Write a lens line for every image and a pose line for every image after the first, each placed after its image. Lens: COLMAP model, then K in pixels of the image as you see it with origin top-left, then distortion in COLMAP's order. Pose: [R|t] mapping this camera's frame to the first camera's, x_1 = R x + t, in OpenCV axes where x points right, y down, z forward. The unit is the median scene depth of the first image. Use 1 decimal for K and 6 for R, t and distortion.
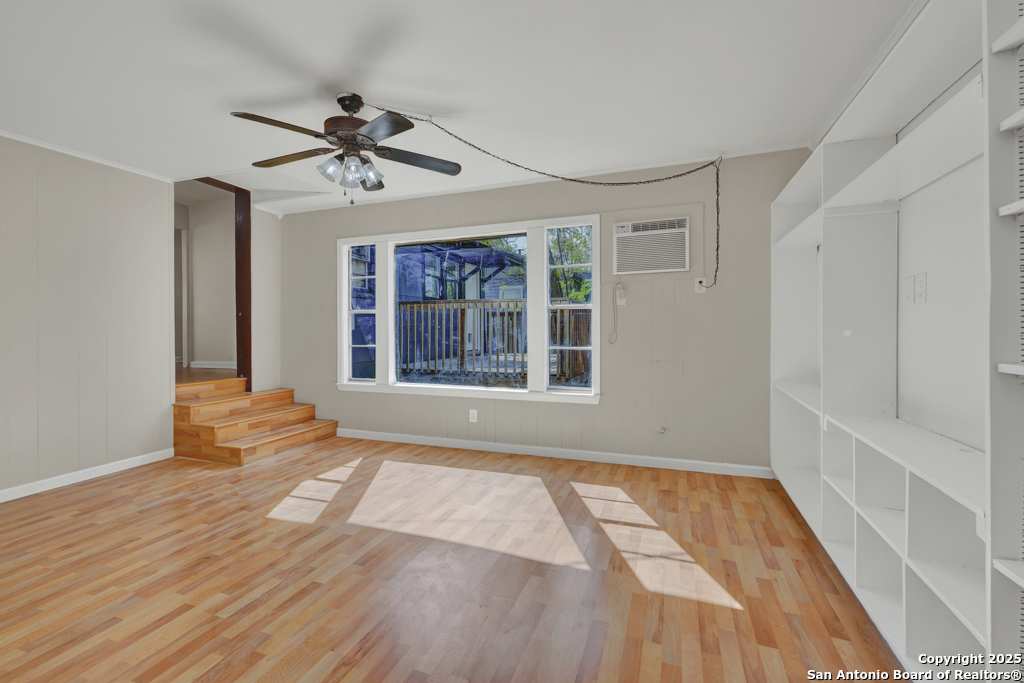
lens RADIAL K [[440.2, 0, 504.3], [0, 440.2, 335.0], [0, 0, 1]] dist [0.001865, 0.001330]
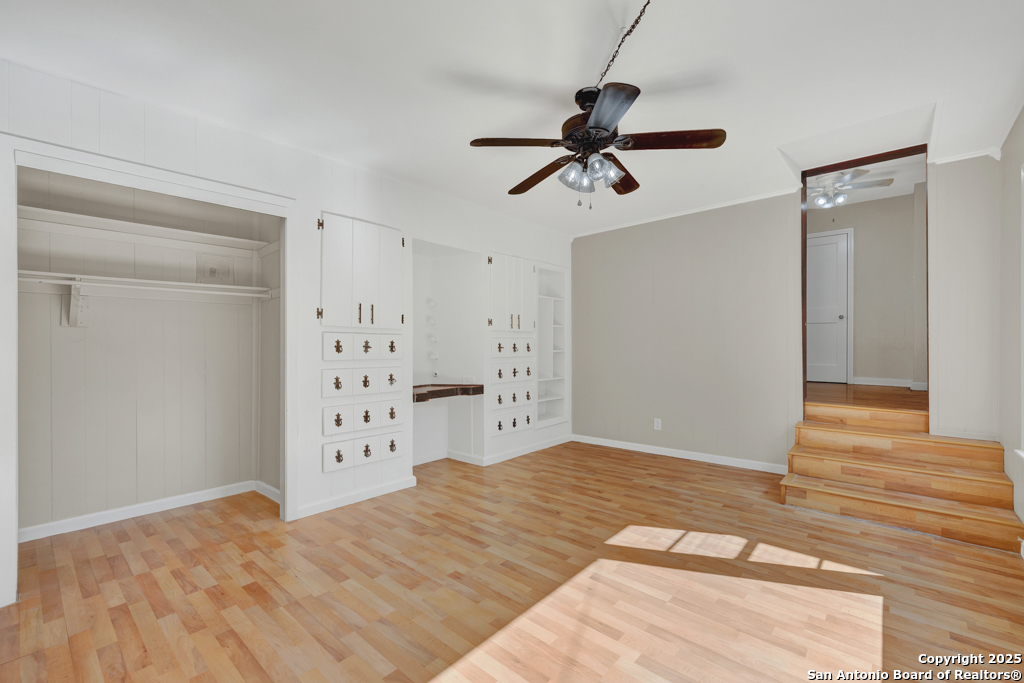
lens RADIAL K [[440.2, 0, 503.6], [0, 440.2, 340.6], [0, 0, 1]] dist [0.001865, 0.001330]
pose [[-0.358129, -0.000453, -0.933672, 0.512215], [-0.007581, 0.999968, 0.002423, -0.022156], [0.933641, 0.007946, -0.358121, 1.036795]]
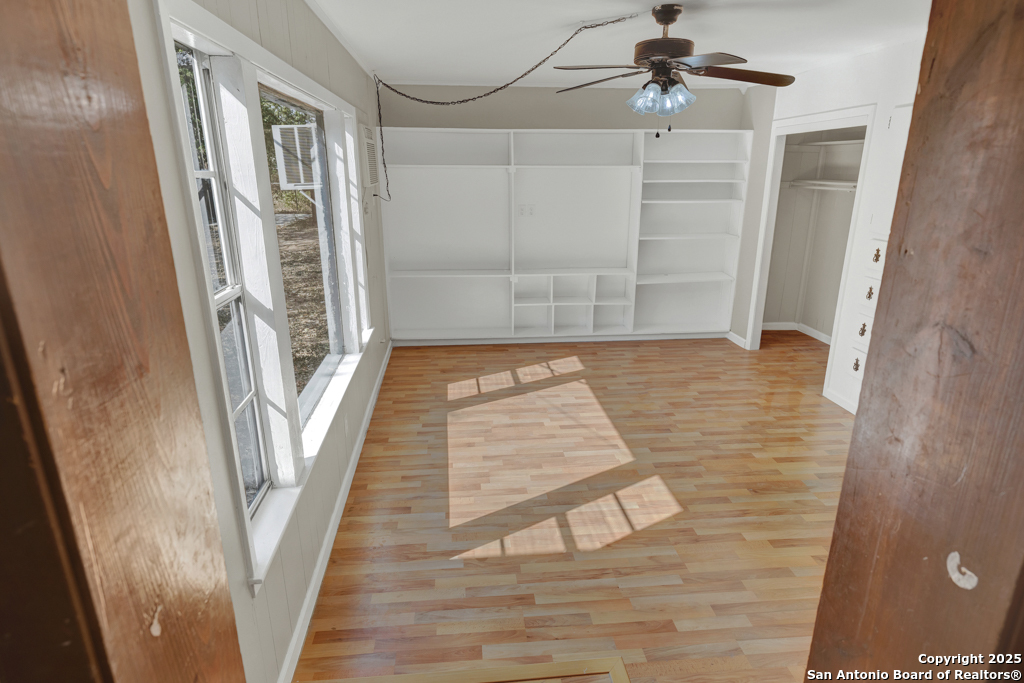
lens RADIAL K [[572.5, 0, 510.5], [0, 572.5, 341.1], [0, 0, 1]] dist [-0.006135, -0.000491]
pose [[-0.447864, -0.252275, 0.857773, -1.194884], [0.019401, 0.956401, 0.291412, -0.219248], [-0.893891, 0.147155, -0.423443, 1.636476]]
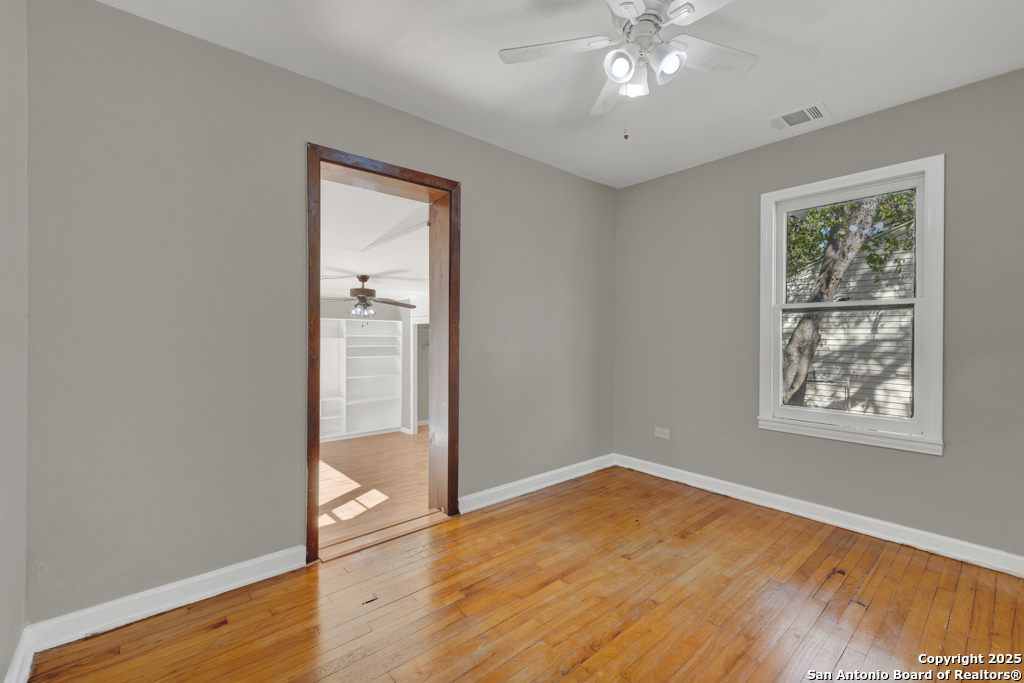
lens RADIAL K [[440.2, 0, 497.5], [0, 440.2, 336.0], [0, 0, 1]] dist [0.001865, 0.001330]
pose [[-0.872745, 0.007725, 0.488116, -1.699161], [0.011967, 0.999913, 0.005573, -0.231043], [-0.488030, 0.010705, -0.872761, 2.214327]]
